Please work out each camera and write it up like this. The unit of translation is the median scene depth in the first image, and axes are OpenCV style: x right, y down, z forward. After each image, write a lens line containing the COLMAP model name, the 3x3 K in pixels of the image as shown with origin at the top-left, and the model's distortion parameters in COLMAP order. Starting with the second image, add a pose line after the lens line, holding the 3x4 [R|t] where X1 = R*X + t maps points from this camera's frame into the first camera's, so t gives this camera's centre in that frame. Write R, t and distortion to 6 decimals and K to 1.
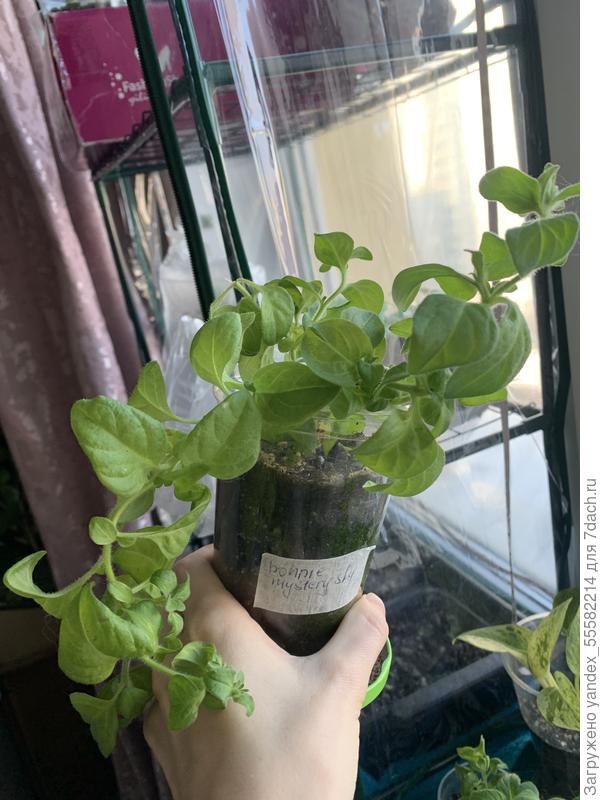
lens RADIAL K [[664.7, 0, 300.0], [0, 664.7, 400.0], [0, 0, 1]] dist [0.050228, 0.010771]
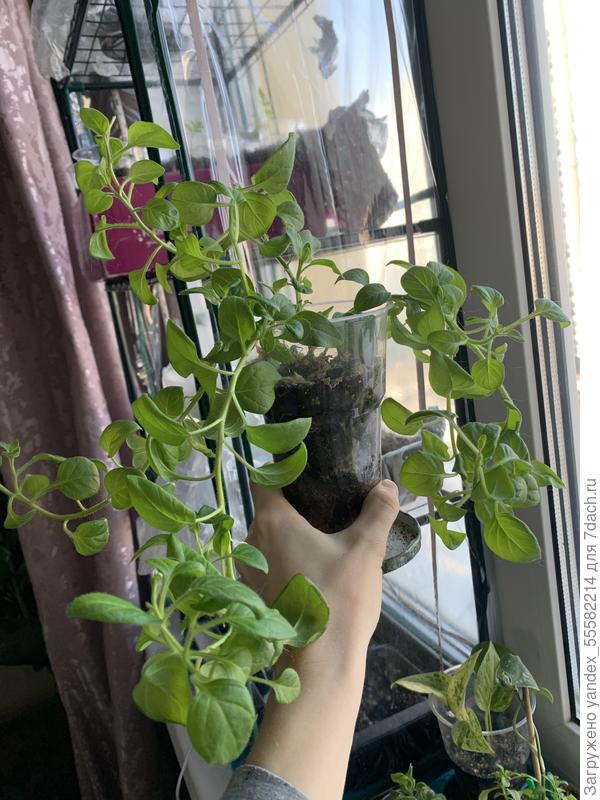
lens RADIAL K [[664.7, 0, 300.0], [0, 664.7, 400.0], [0, 0, 1]] dist [0.050228, 0.010771]
pose [[0.999239, 0.028359, 0.026797, 0.008566], [-0.025636, 0.994952, -0.097020, -0.023716], [-0.029413, 0.096259, 0.994922, -0.172098]]
